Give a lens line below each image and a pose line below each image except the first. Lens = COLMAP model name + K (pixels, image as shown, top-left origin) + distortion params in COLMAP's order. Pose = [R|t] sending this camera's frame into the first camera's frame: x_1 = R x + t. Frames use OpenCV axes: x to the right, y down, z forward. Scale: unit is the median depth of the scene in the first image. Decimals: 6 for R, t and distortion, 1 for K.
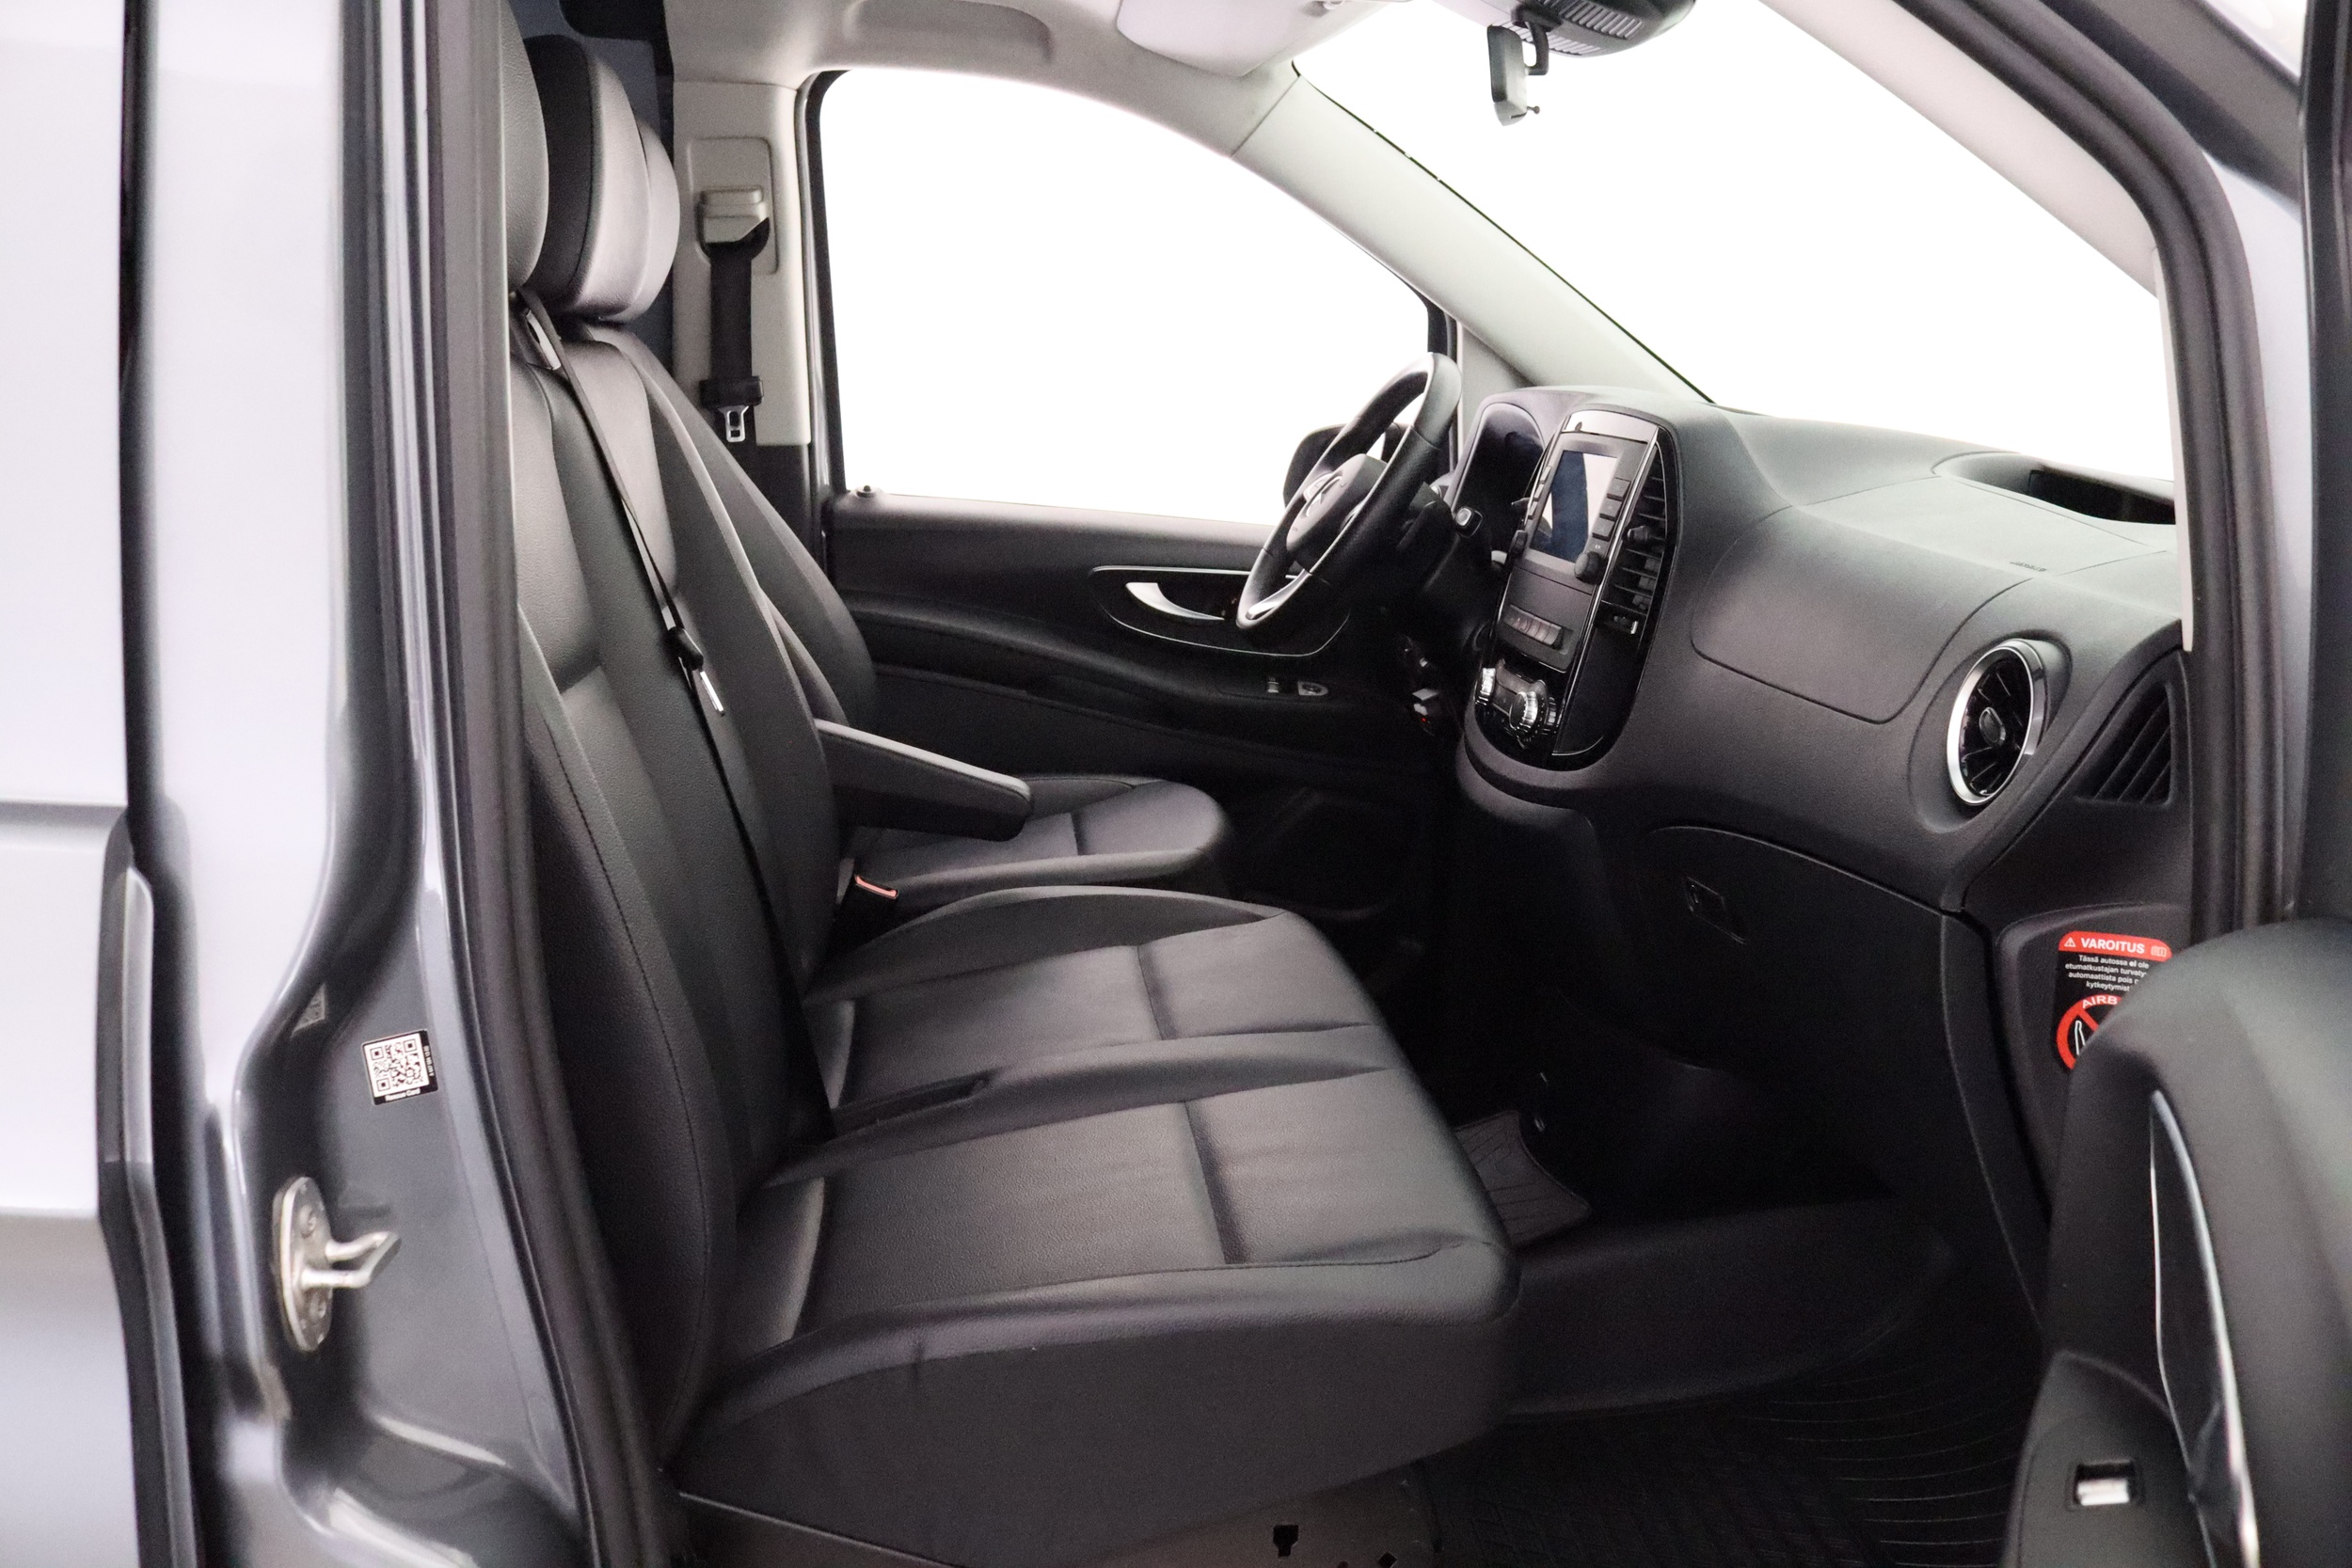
lens RADIAL K [[1987.3, 0, 1176.0], [0, 1987.3, 784.0], [0, 0, 1]] dist [-0.100438, 0.002784]
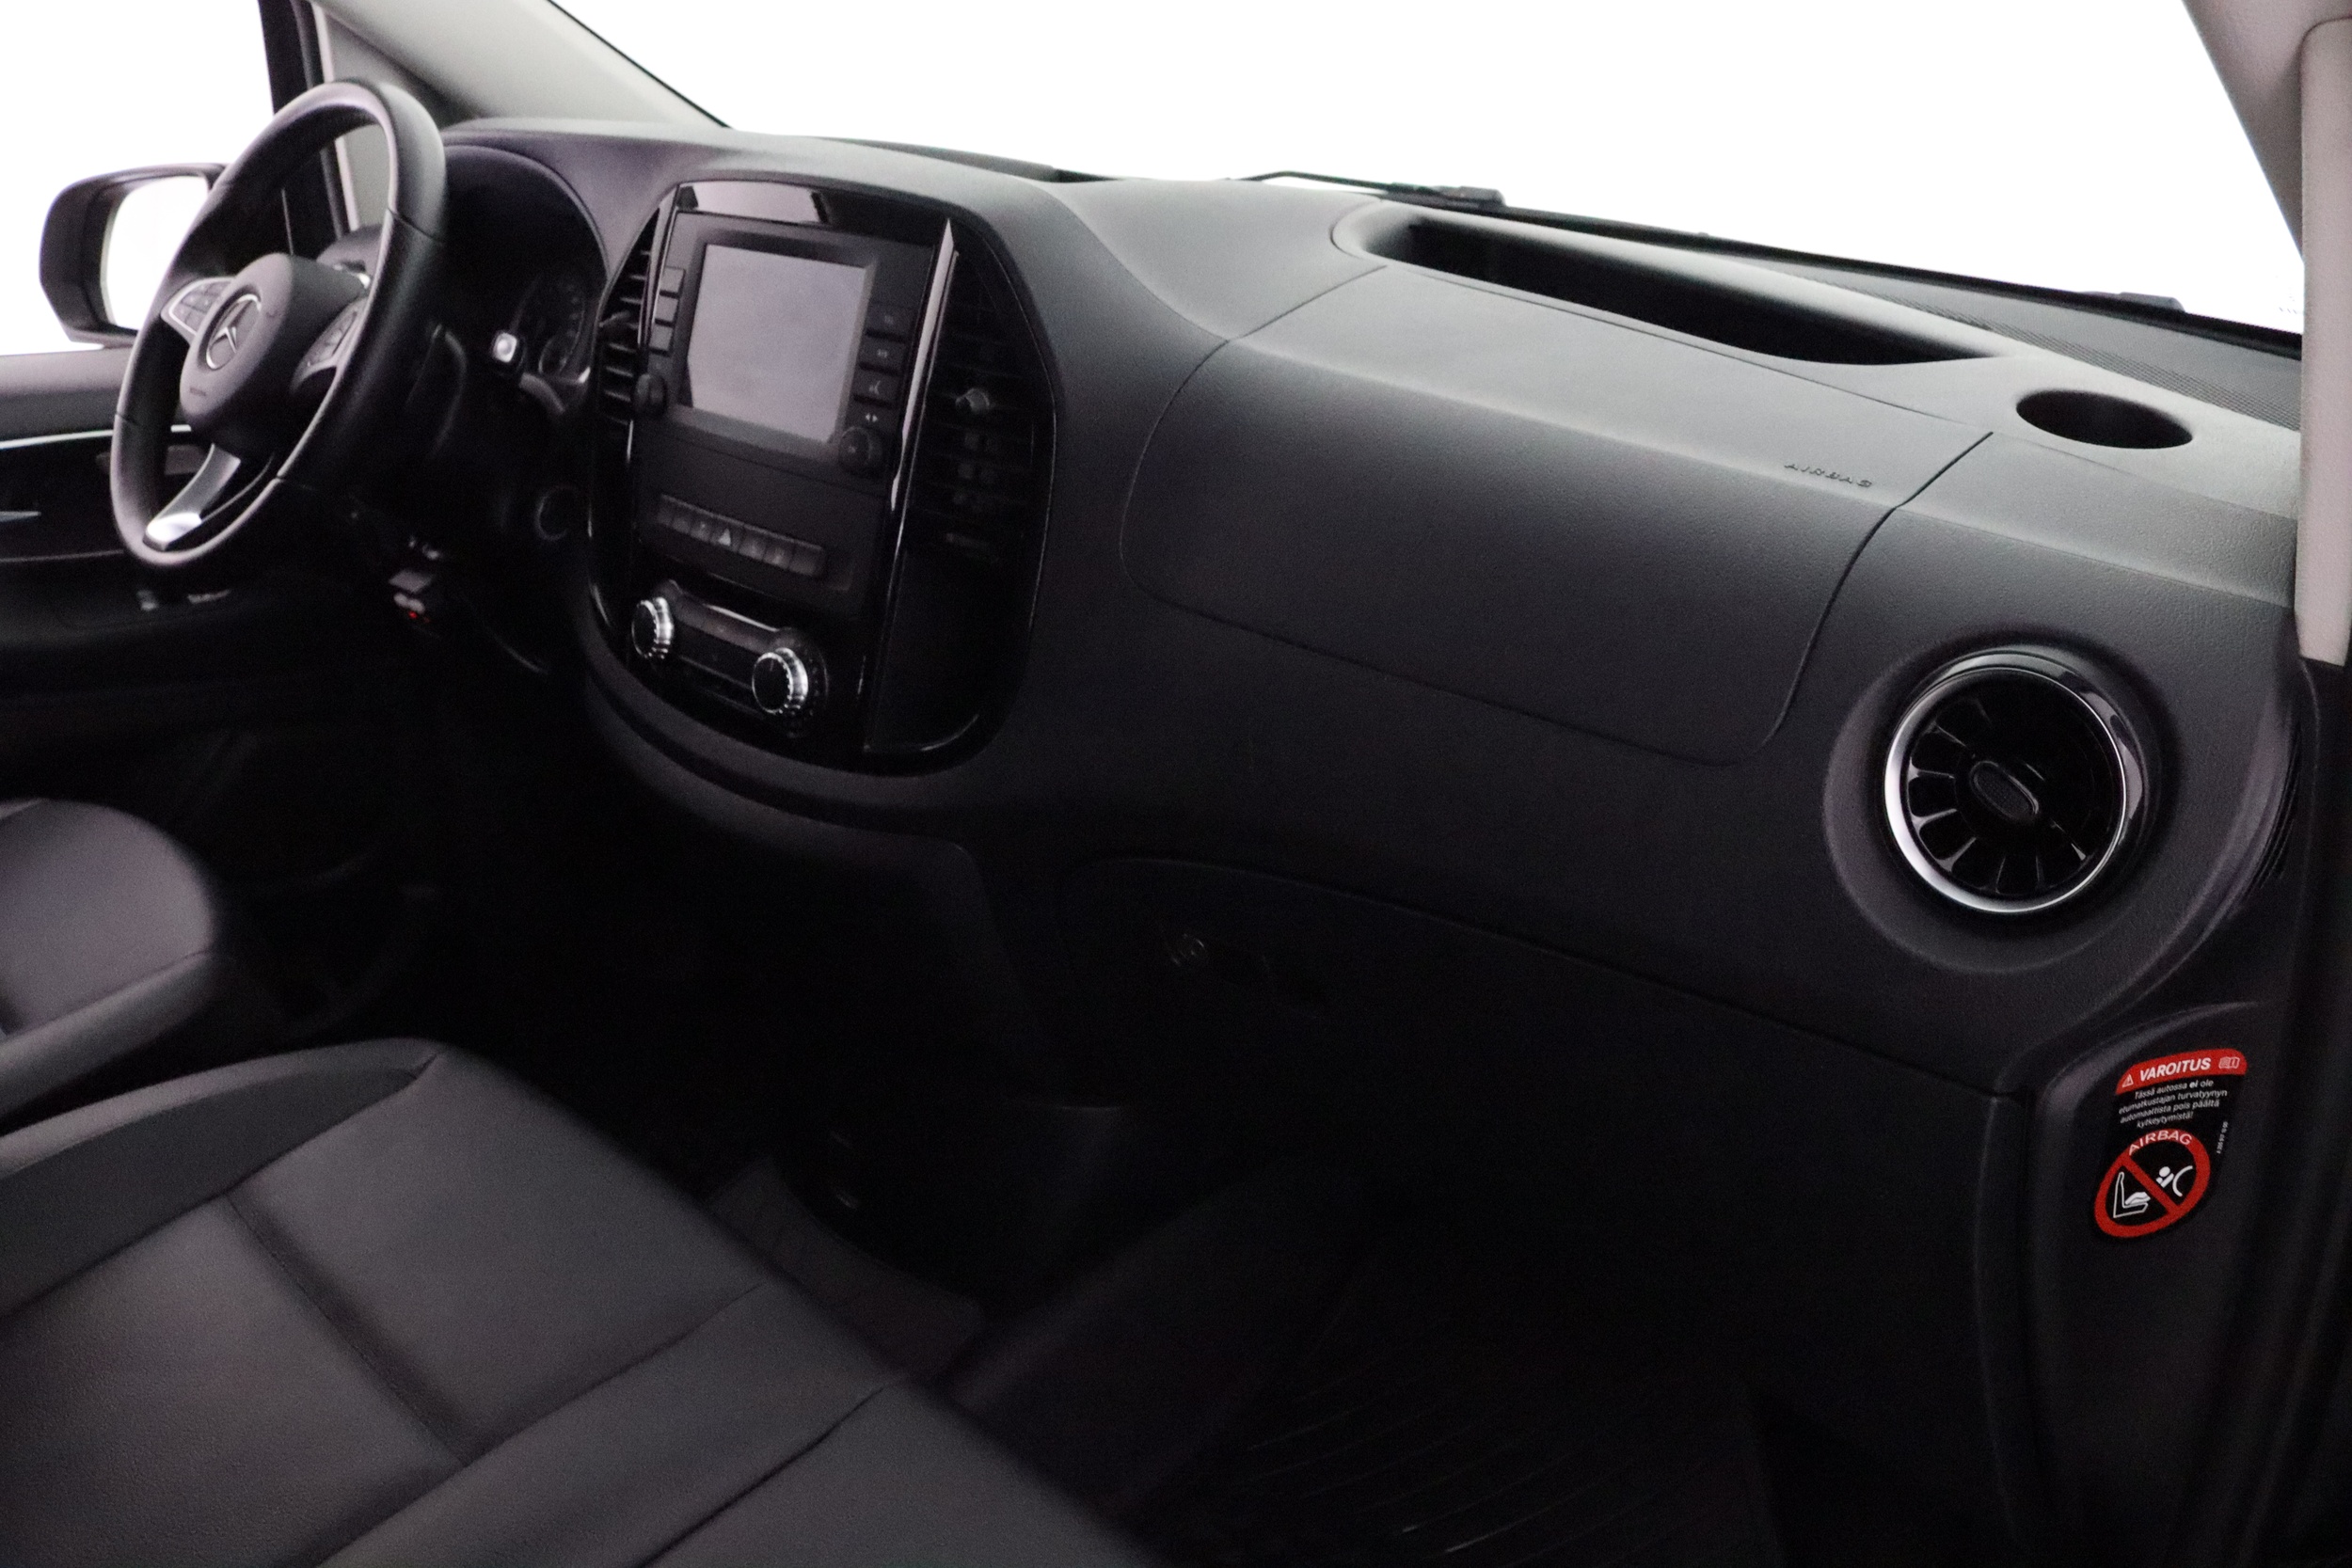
lens RADIAL K [[1987.3, 0, 1176.0], [0, 1987.3, 784.0], [0, 0, 1]] dist [-0.100438, 0.002784]
pose [[0.776179, -0.268554, 0.570460, -0.101965], [0.148528, 0.957172, 0.248516, -0.148390], [-0.612769, -0.108164, 0.782825, 0.422094]]
